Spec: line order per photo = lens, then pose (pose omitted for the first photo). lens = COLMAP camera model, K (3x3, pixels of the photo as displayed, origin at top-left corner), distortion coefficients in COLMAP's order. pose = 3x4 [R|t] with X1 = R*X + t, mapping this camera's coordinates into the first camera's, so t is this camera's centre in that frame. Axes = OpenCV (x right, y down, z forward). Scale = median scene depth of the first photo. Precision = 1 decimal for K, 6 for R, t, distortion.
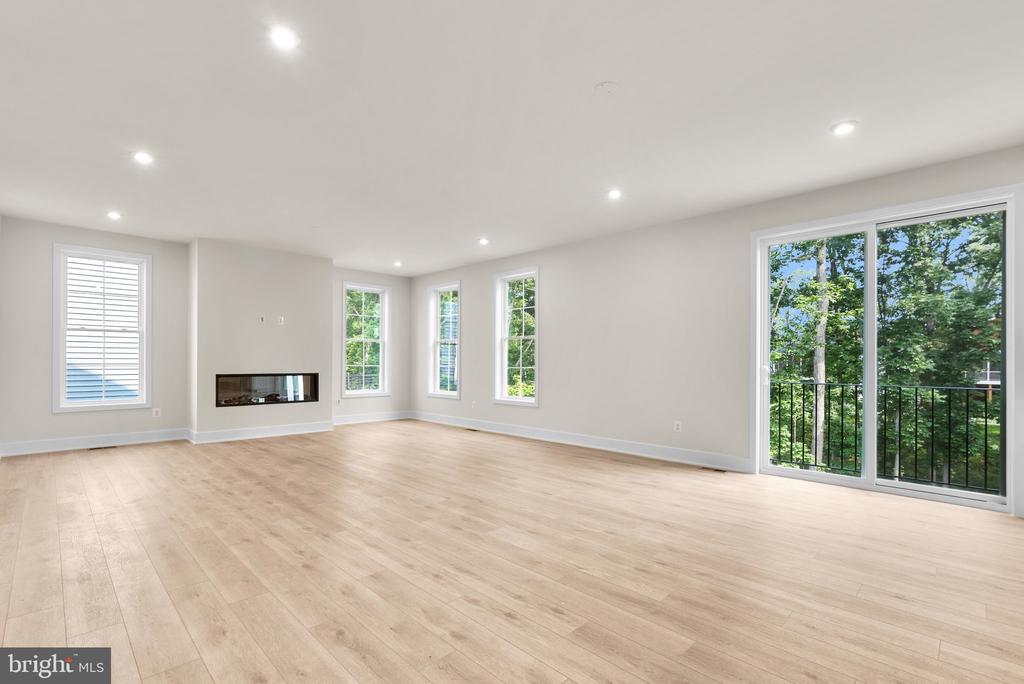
lens RADIAL K [[464.6, 0, 507.9], [0, 464.6, 363.8], [0, 0, 1]] dist [-0.012125, 0.004394]
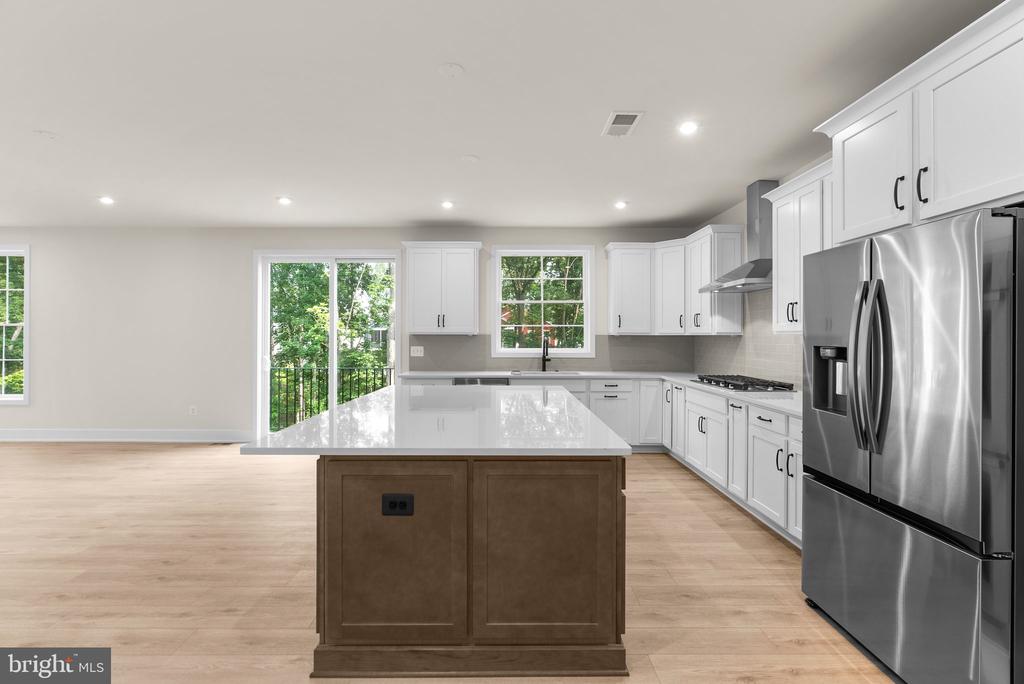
lens RADIAL K [[464.6, 0, 509.4], [0, 464.6, 333.6], [0, 0, 1]] dist [-0.012125, 0.004394]
pose [[0.703659, -0.002631, 0.710533, 0.126391], [0.005351, 0.999984, -0.001596, -0.053738], [-0.710518, 0.004925, 0.703662, -0.394250]]
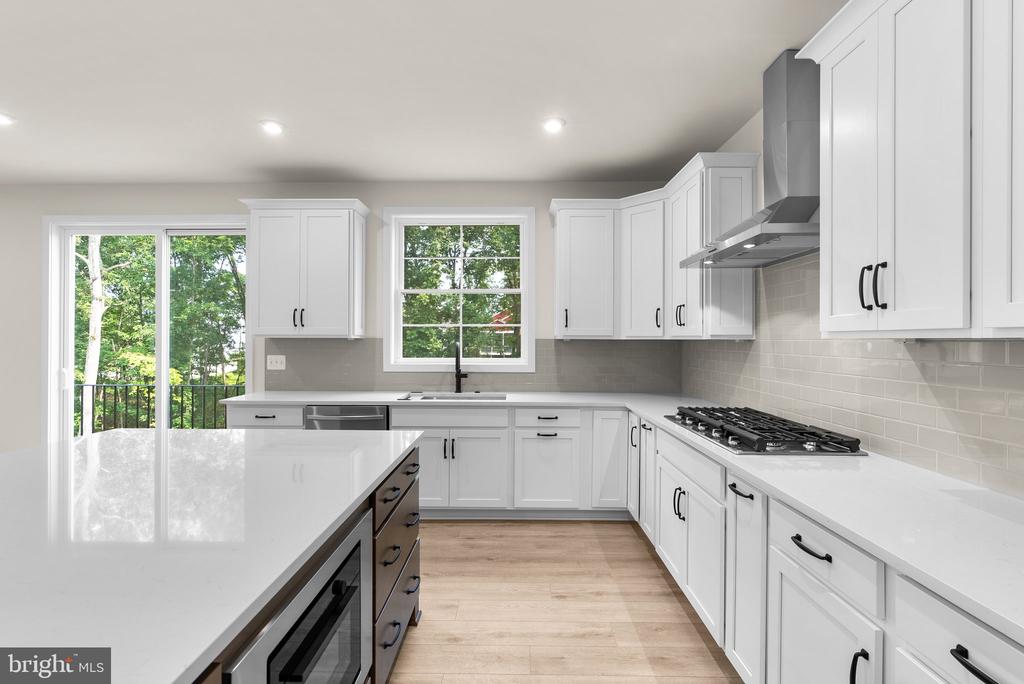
lens RADIAL K [[464.6, 0, 508.9], [0, 464.6, 340.6], [0, 0, 1]] dist [-0.012125, 0.004394]
pose [[0.715668, -0.005122, 0.698422, 0.570662], [0.003403, 0.999987, 0.003846, -0.051631], [-0.698432, -0.000375, 0.715676, -0.246403]]
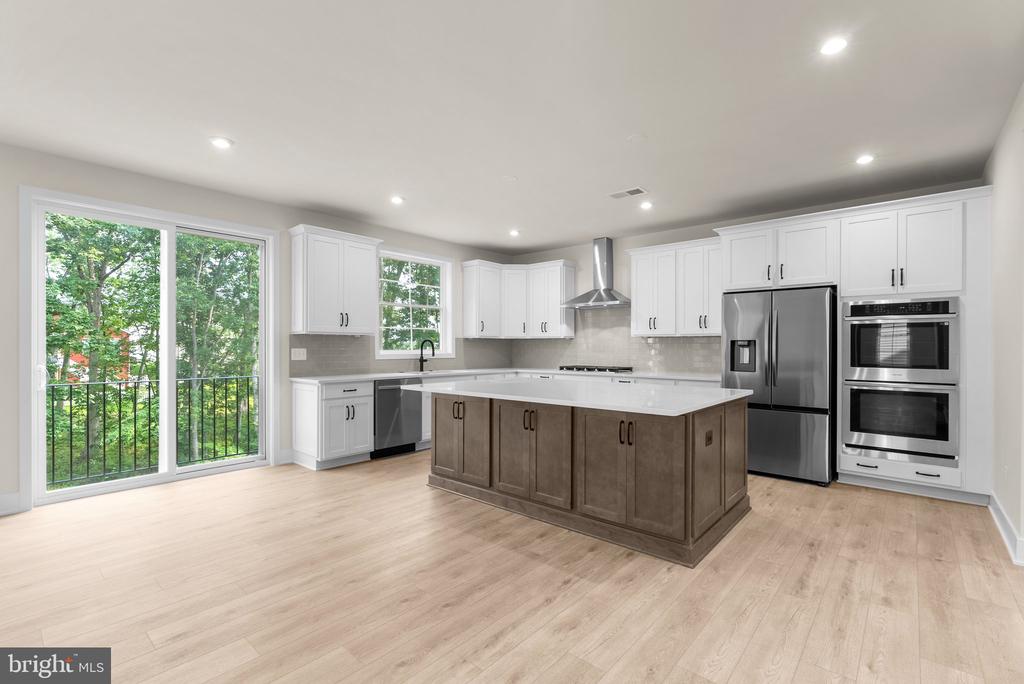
lens RADIAL K [[464.6, 0, 506.5], [0, 464.6, 342.4], [0, 0, 1]] dist [-0.012125, 0.004394]
pose [[-0.062621, 0.004938, 0.998025, -0.266924], [0.001624, 0.999987, -0.004846, -0.028638], [-0.998036, 0.001317, -0.062628, 0.287716]]
